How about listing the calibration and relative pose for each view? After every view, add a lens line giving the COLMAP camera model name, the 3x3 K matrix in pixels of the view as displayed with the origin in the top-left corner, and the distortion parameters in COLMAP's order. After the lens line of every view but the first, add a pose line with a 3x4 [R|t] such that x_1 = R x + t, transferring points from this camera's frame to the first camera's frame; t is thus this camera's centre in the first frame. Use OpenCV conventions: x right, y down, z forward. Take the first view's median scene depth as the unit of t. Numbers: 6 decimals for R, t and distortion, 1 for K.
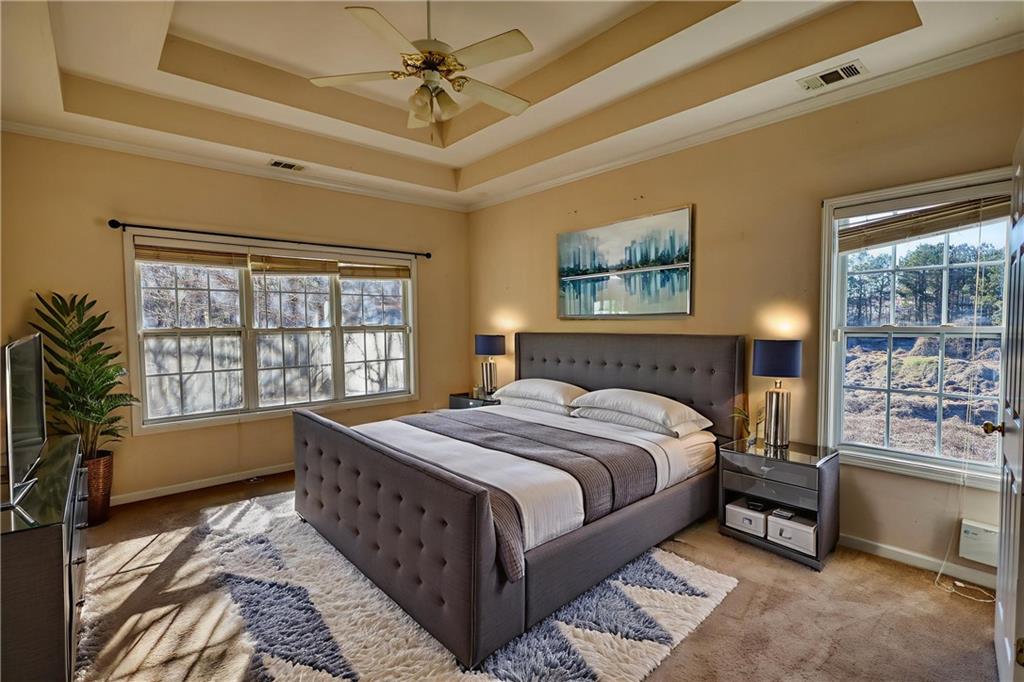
lens RADIAL K [[476.8, 0, 510.6], [0, 476.8, 345.1], [0, 0, 1]] dist [0.000810, 0.000359]
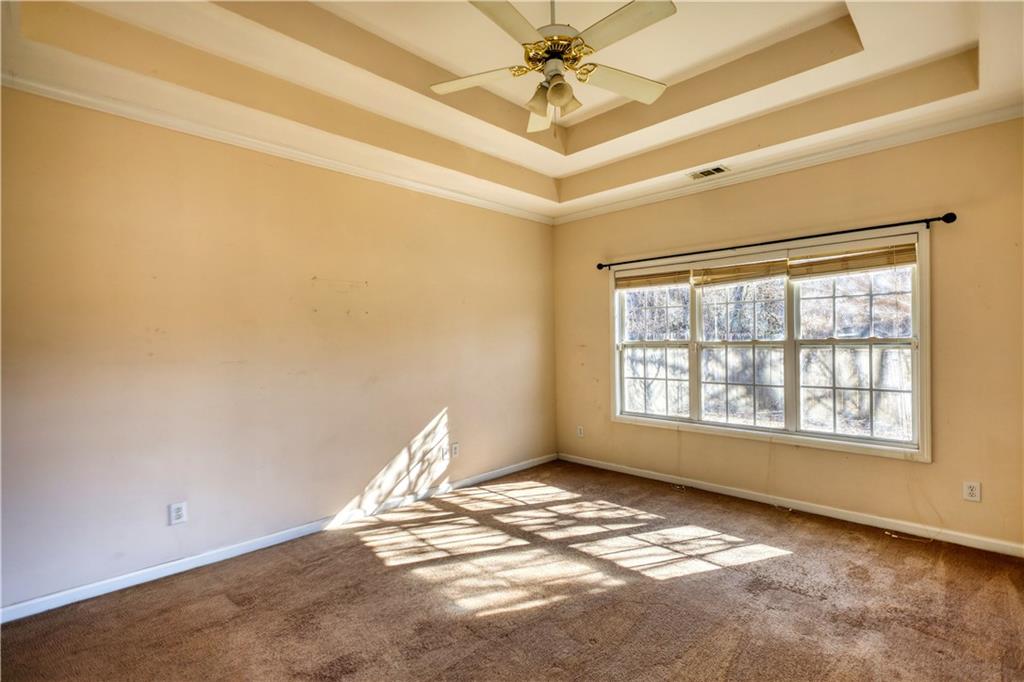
lens RADIAL K [[473.2, 0, 513.5], [0, 473.2, 342.3], [0, 0, 1]] dist [0.000612, 0.000495]
pose [[0.070368, 0.018048, -0.997358, 0.452855], [-0.031088, 0.999390, 0.015891, -0.037693], [0.997037, 0.029887, 0.070886, 0.546293]]
